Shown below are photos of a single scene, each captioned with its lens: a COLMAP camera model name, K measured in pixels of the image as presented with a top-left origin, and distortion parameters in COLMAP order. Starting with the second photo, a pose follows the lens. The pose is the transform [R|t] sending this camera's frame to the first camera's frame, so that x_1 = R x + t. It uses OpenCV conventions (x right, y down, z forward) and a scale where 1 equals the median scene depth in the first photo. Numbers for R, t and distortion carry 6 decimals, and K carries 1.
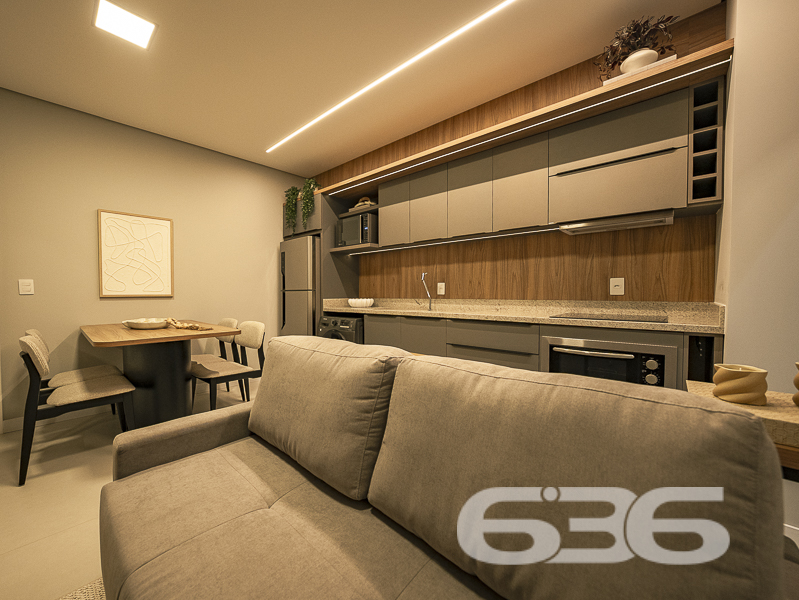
lens RADIAL K [[317.6, 0, 369.3], [0, 317.6, 301.9], [0, 0, 1]] dist [-0.021702, 0.003252]
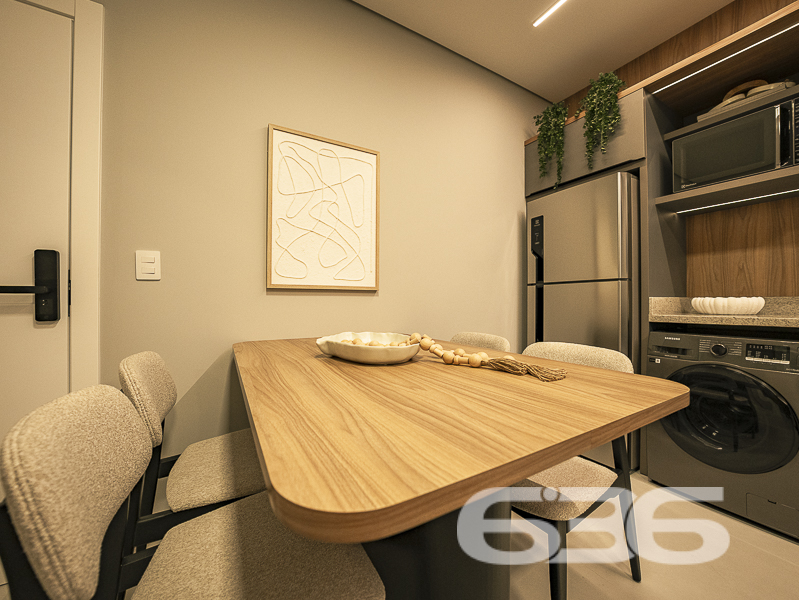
lens RADIAL K [[317.6, 0, 402.9], [0, 317.6, 298.9], [0, 0, 1]] dist [-0.021702, 0.003252]
pose [[0.962509, 0.001285, -0.271248, -0.495221], [-0.010687, 0.999392, -0.033191, 0.018098], [0.271041, 0.034845, 0.961937, 0.549527]]
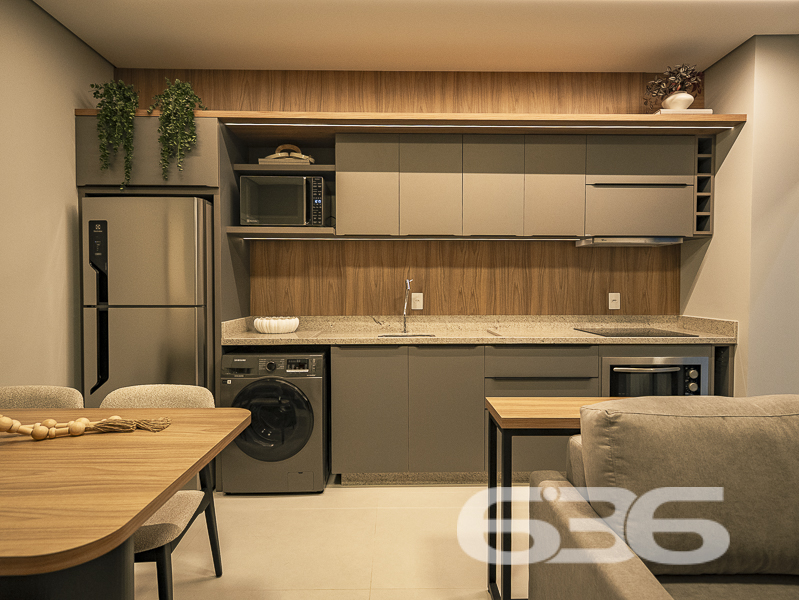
lens RADIAL K [[458.2, 0, 403.2], [0, 458.2, 299.4], [0, 0, 1]] dist [0.001728, -0.001023]
pose [[0.709496, -0.012280, 0.704603, -0.600130], [0.017890, 0.999840, -0.000589, -0.052258], [-0.704482, 0.013023, 0.709602, 0.330503]]
